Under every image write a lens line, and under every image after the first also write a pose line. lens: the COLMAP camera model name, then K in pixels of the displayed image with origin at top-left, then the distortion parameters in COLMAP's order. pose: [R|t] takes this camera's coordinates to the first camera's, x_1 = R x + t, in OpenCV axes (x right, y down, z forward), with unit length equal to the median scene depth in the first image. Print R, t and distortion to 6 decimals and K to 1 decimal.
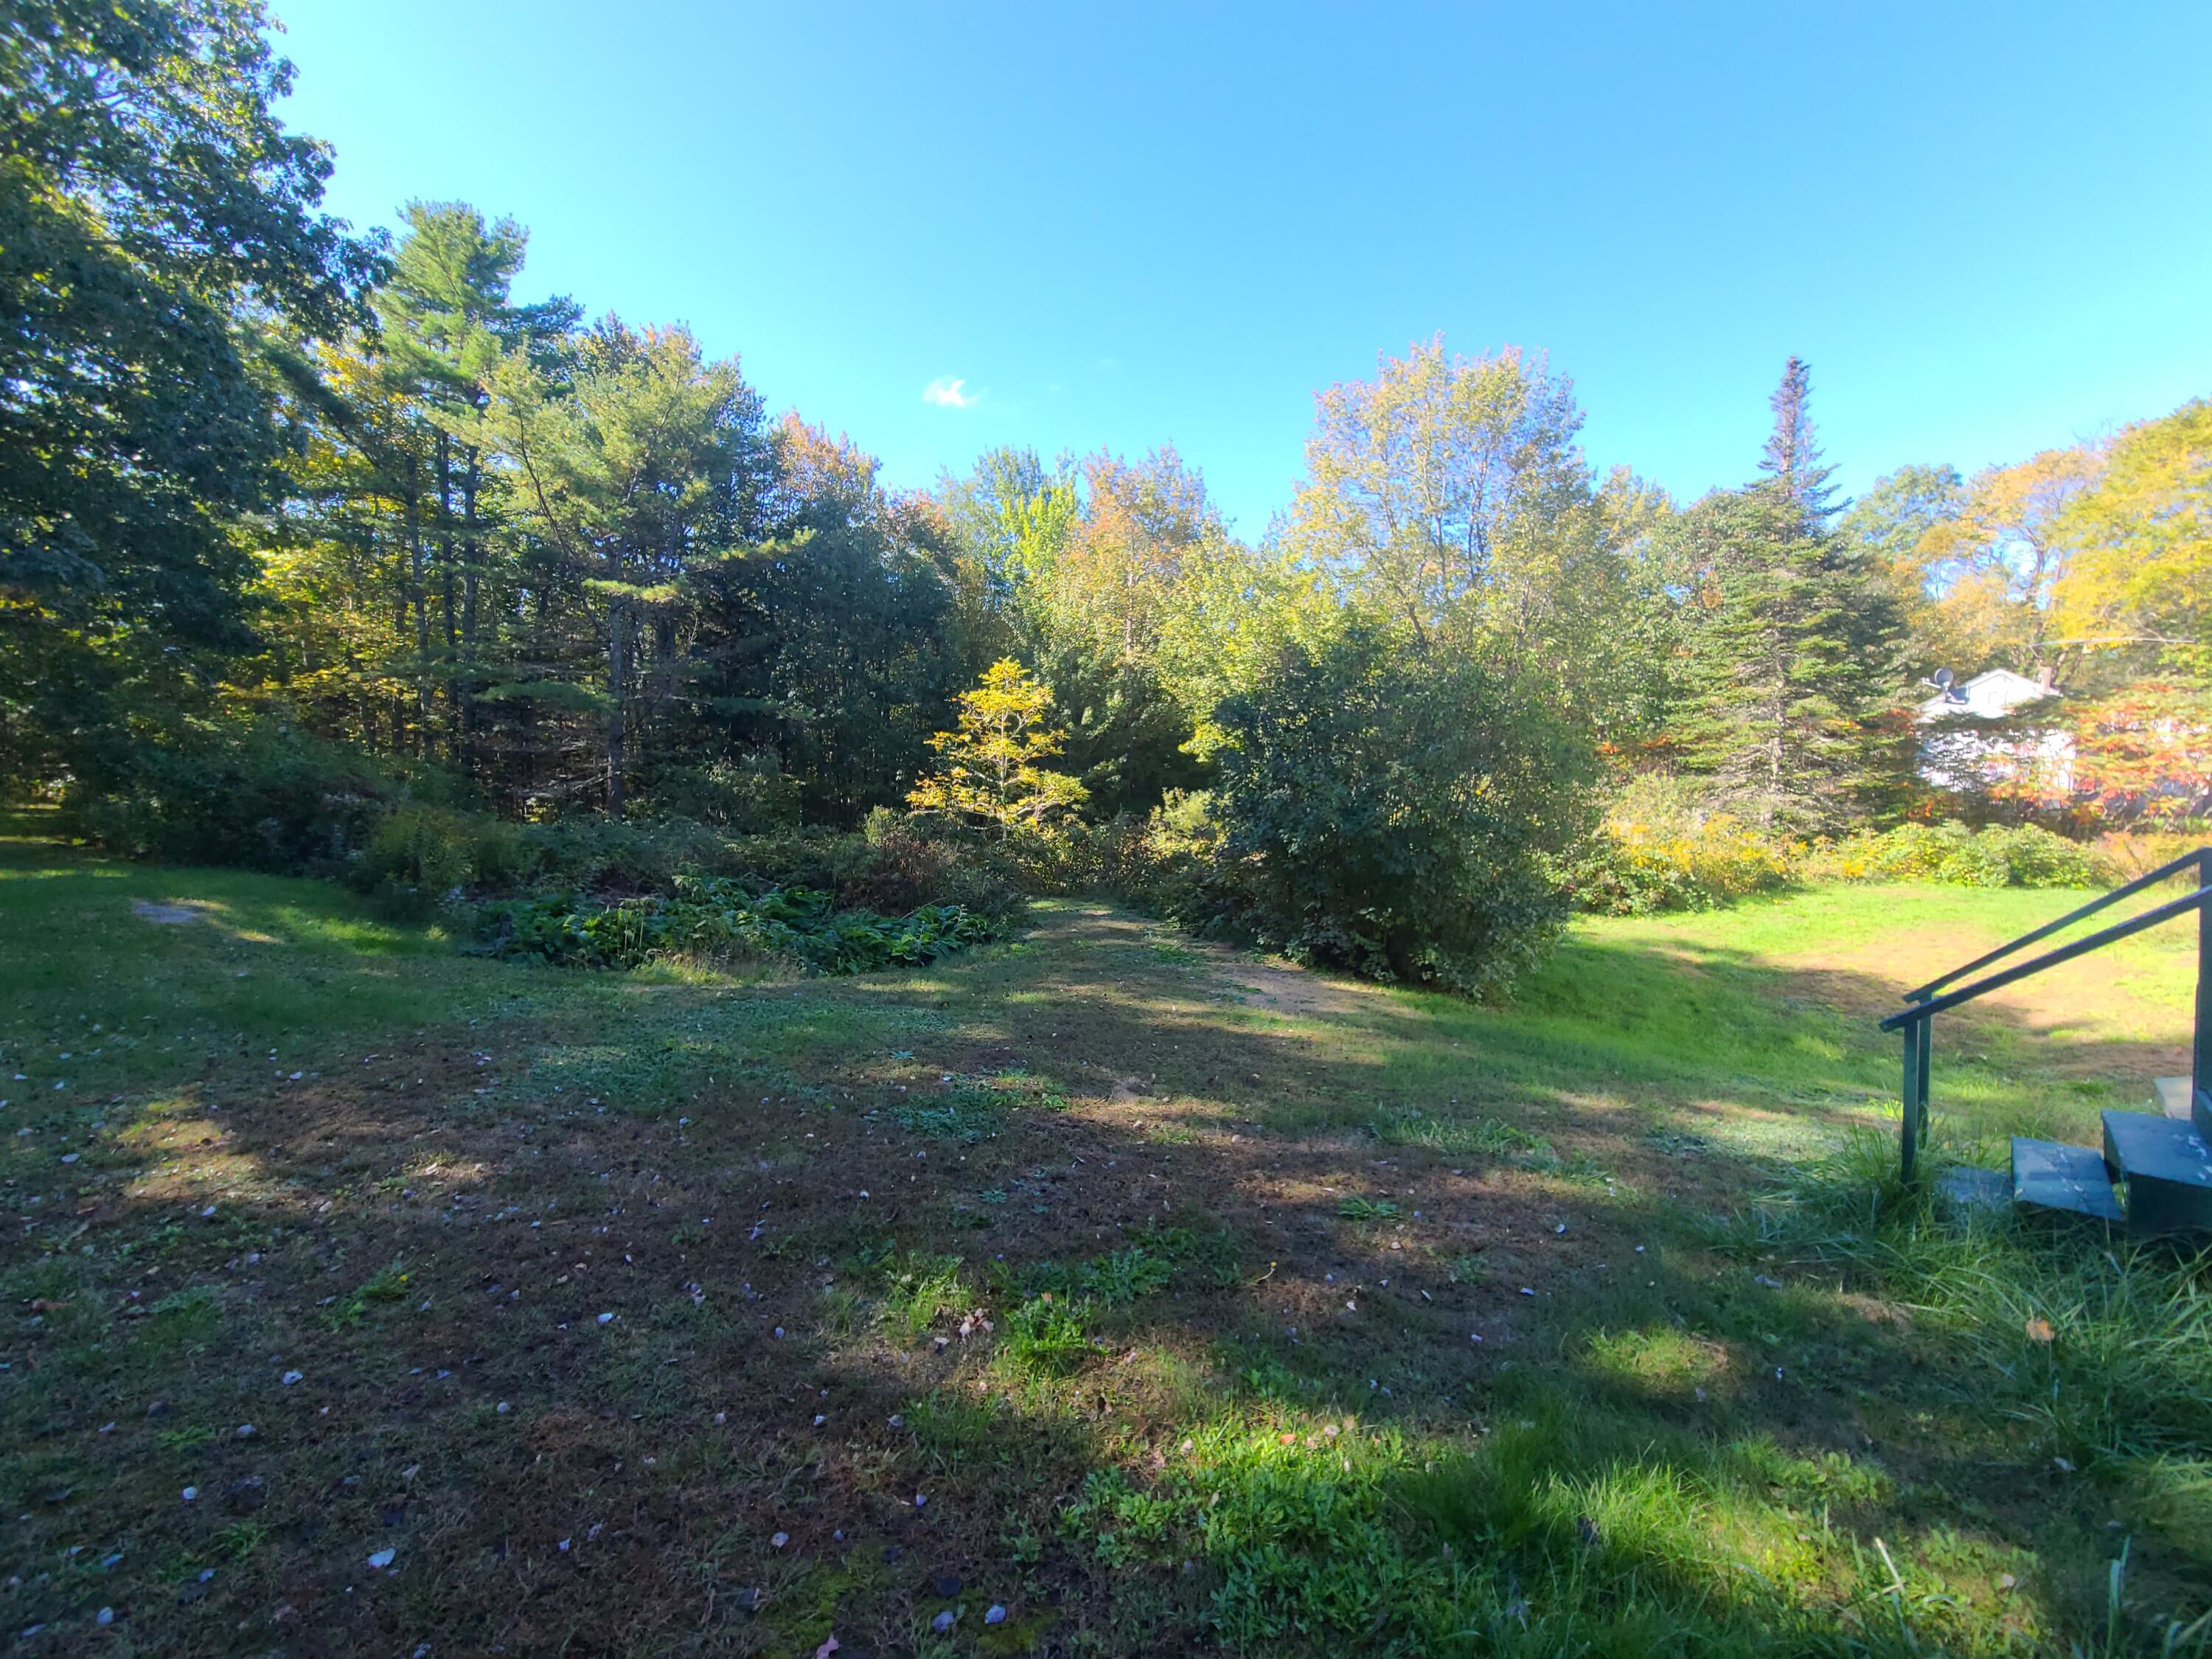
lens RADIAL K [[903.9, 0, 1102.1], [0, 903.9, 825.4], [0, 0, 1]] dist [-0.003755, -0.000034]
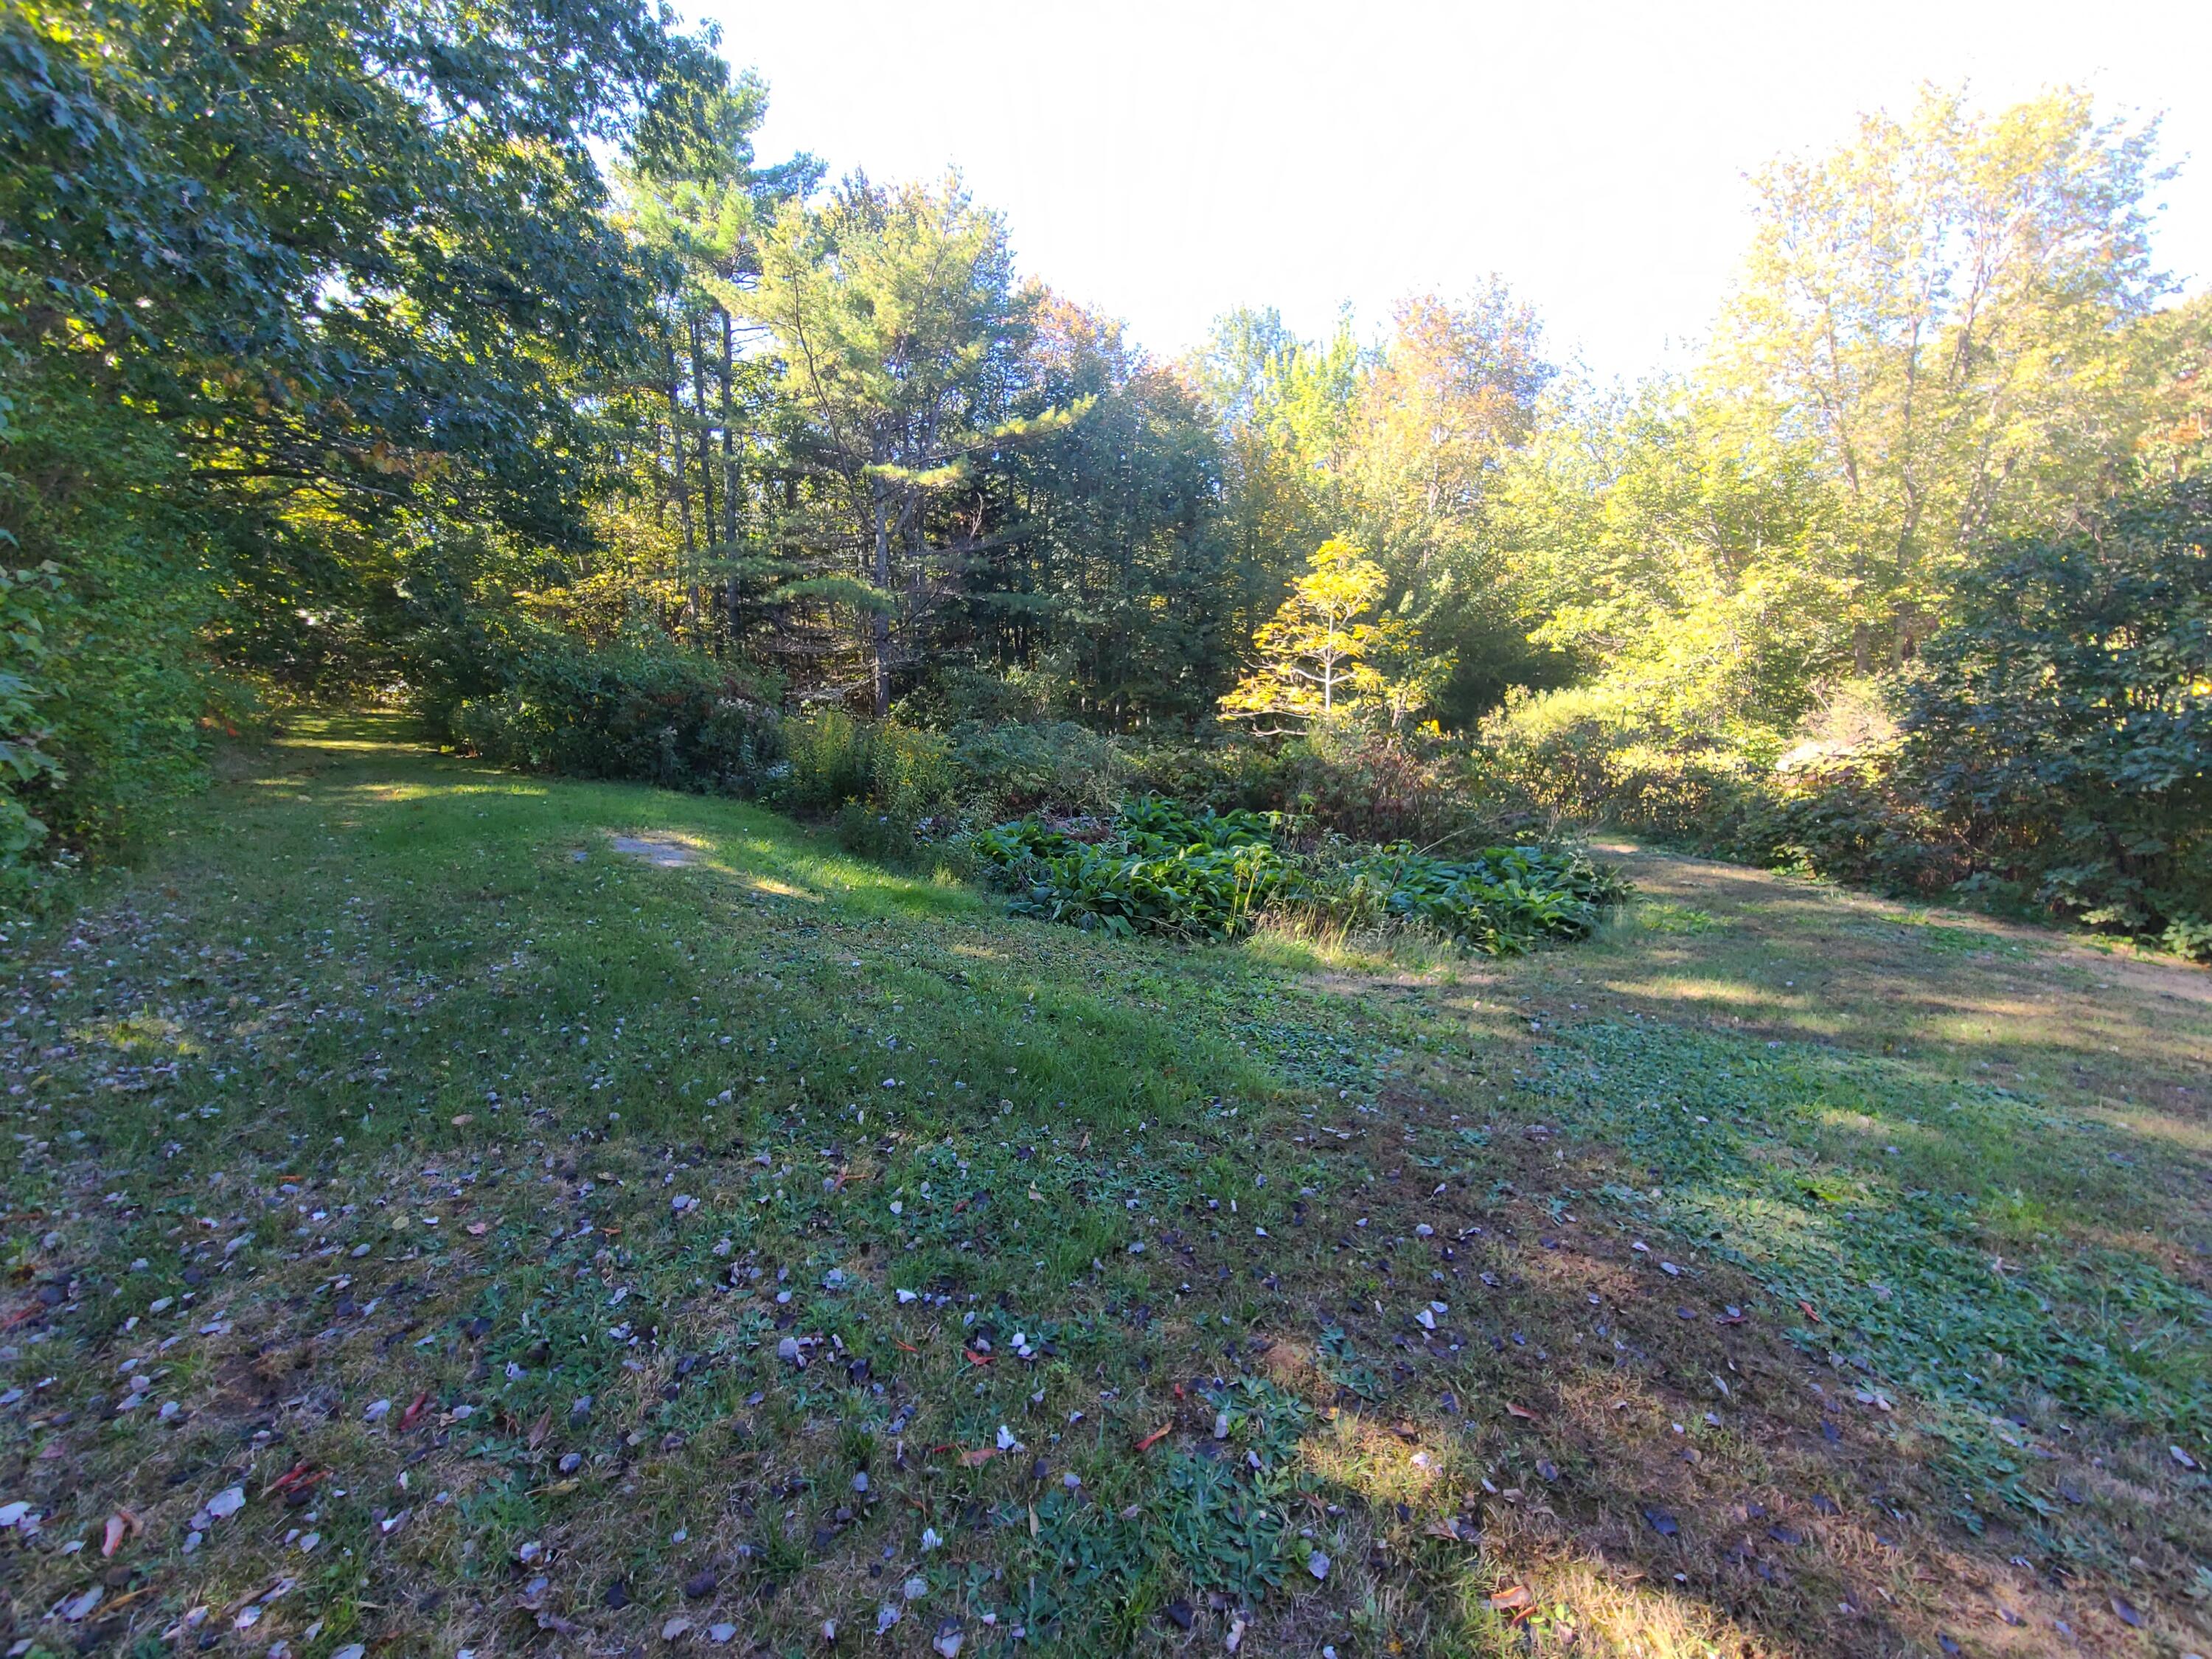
lens RADIAL K [[903.9, 0, 1110.9], [0, 903.9, 828.9], [0, 0, 1]] dist [-0.003755, -0.000034]
pose [[0.986171, 0.018297, -0.164715, -0.148552], [0.000751, 0.993383, 0.114845, -0.004769], [0.165727, -0.113381, 0.979632, 0.080888]]
